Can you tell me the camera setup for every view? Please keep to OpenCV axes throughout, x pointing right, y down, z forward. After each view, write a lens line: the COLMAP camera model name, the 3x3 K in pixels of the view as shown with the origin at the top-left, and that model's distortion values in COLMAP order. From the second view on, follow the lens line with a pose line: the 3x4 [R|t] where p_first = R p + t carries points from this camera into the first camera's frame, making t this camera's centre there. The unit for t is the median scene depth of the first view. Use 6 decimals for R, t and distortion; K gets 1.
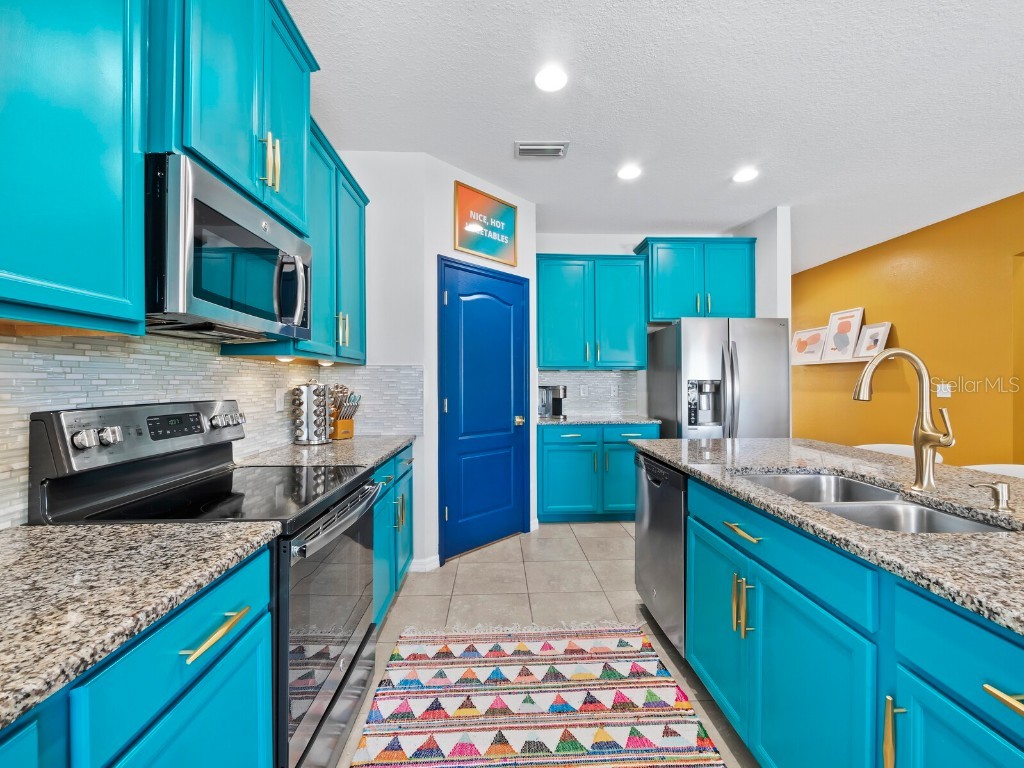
lens RADIAL K [[435.1, 0, 511.7], [0, 435.1, 382.9], [0, 0, 1]] dist [-0.003089, -0.000397]
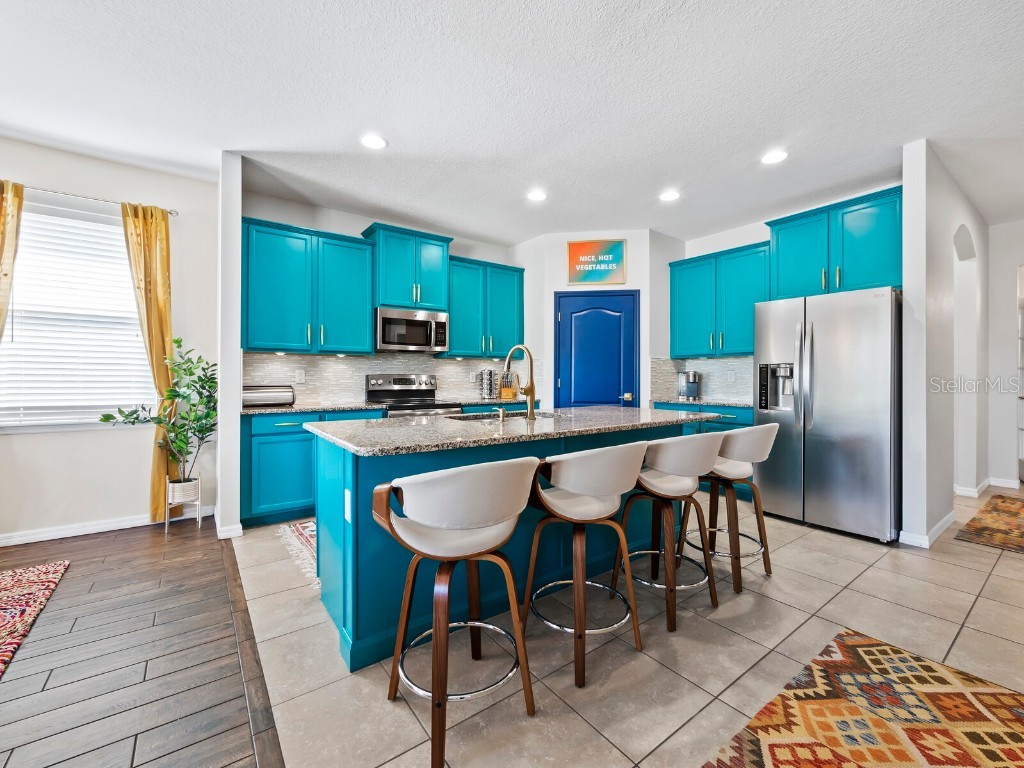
lens RADIAL K [[435.1, 0, 512.7], [0, 435.1, 377.4], [0, 0, 1]] dist [-0.003089, -0.000397]
pose [[0.569213, -0.000283, -0.822190, 1.023503], [-0.002009, 0.999996, -0.001734, 0.032394], [0.822188, 0.002639, 0.569210, -0.065030]]
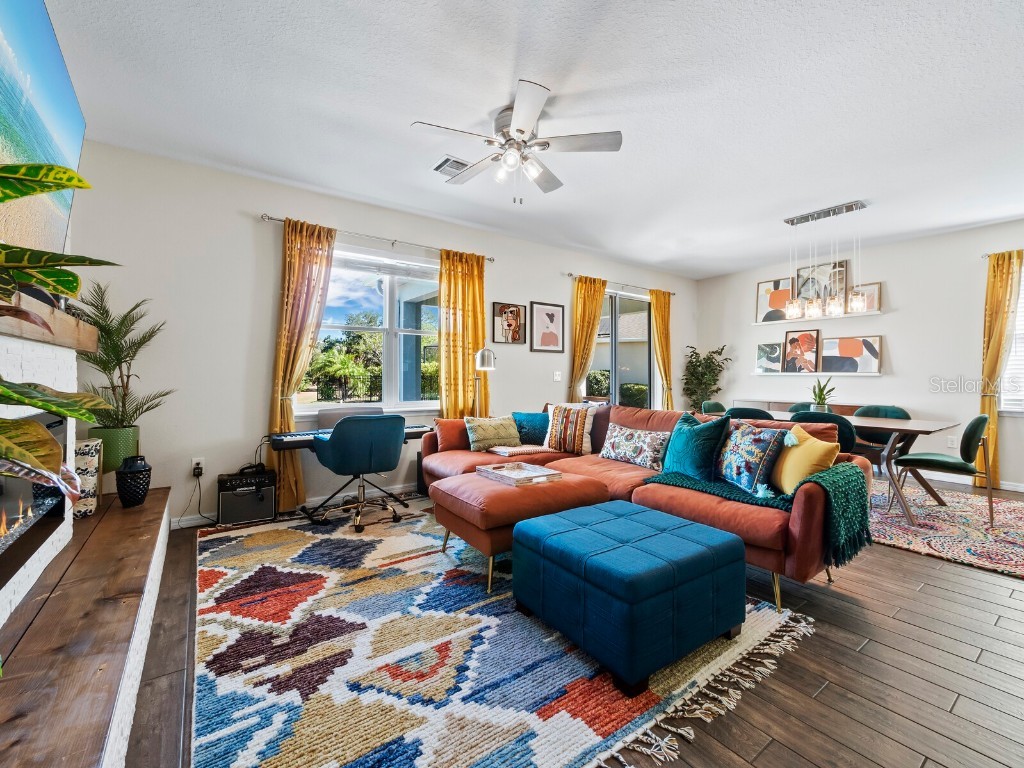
lens RADIAL K [[435.1, 0, 510.8], [0, 435.1, 373.0], [0, 0, 1]] dist [-0.003089, -0.000397]
pose [[-0.835437, -0.009050, -0.549512, 1.767934], [-0.007489, 0.999959, -0.005083, 0.031020], [0.549535, -0.000131, -0.835471, -0.148103]]
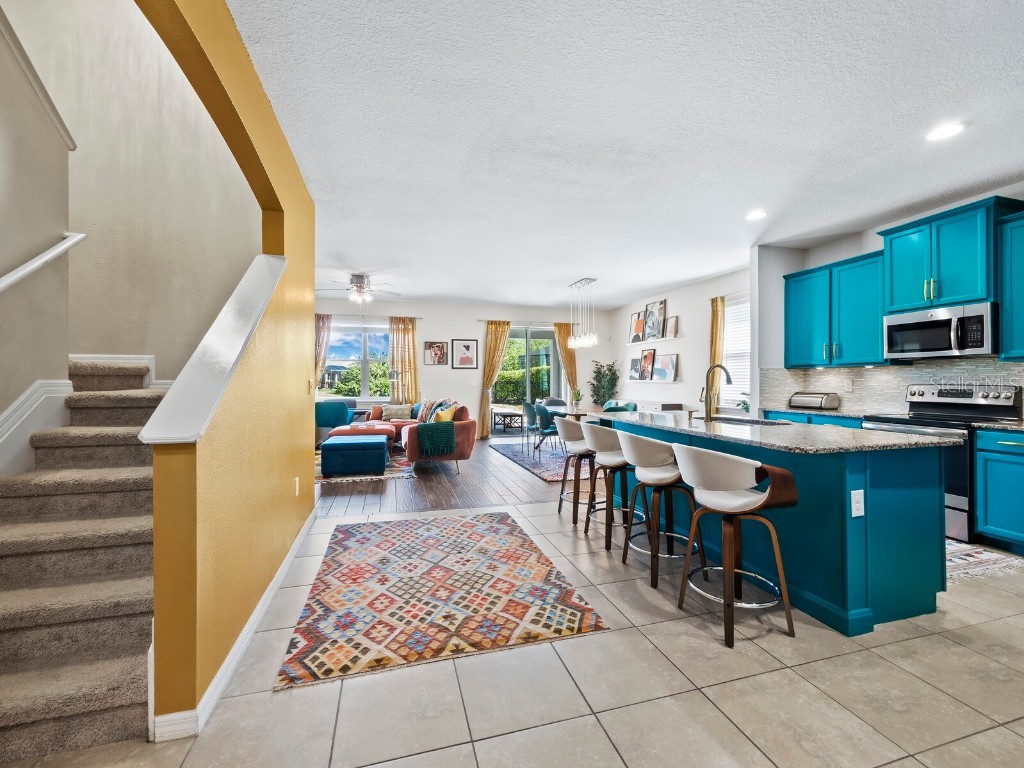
lens RADIAL K [[435.1, 0, 510.3], [0, 435.1, 382.0], [0, 0, 1]] dist [-0.003089, -0.000397]
pose [[-0.971838, -0.000260, -0.235650, 1.089662], [-0.001579, 0.999984, 0.005409, 0.008744], [0.235645, 0.005628, -0.971823, 1.309635]]
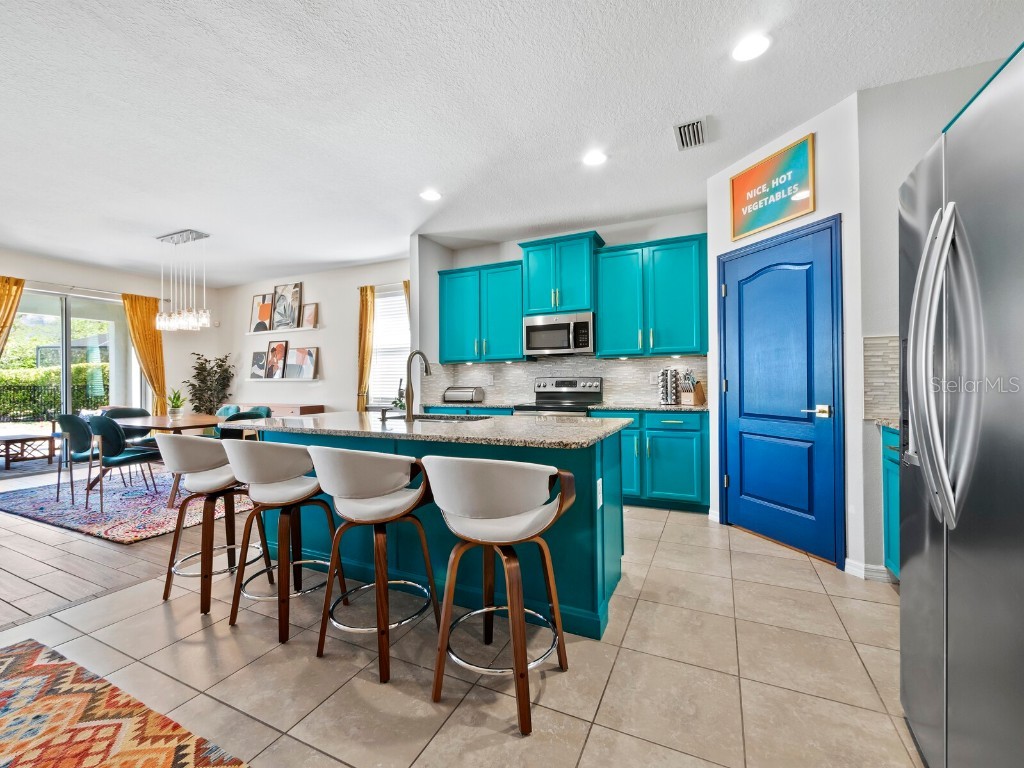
lens RADIAL K [[435.1, 0, 513.8], [0, 435.1, 377.3], [0, 0, 1]] dist [-0.003089, -0.000397]
pose [[-0.458068, -0.006111, -0.888896, 1.034664], [0.007137, 0.999919, -0.010552, 0.035409], [0.888889, -0.011177, -0.457987, 0.971032]]
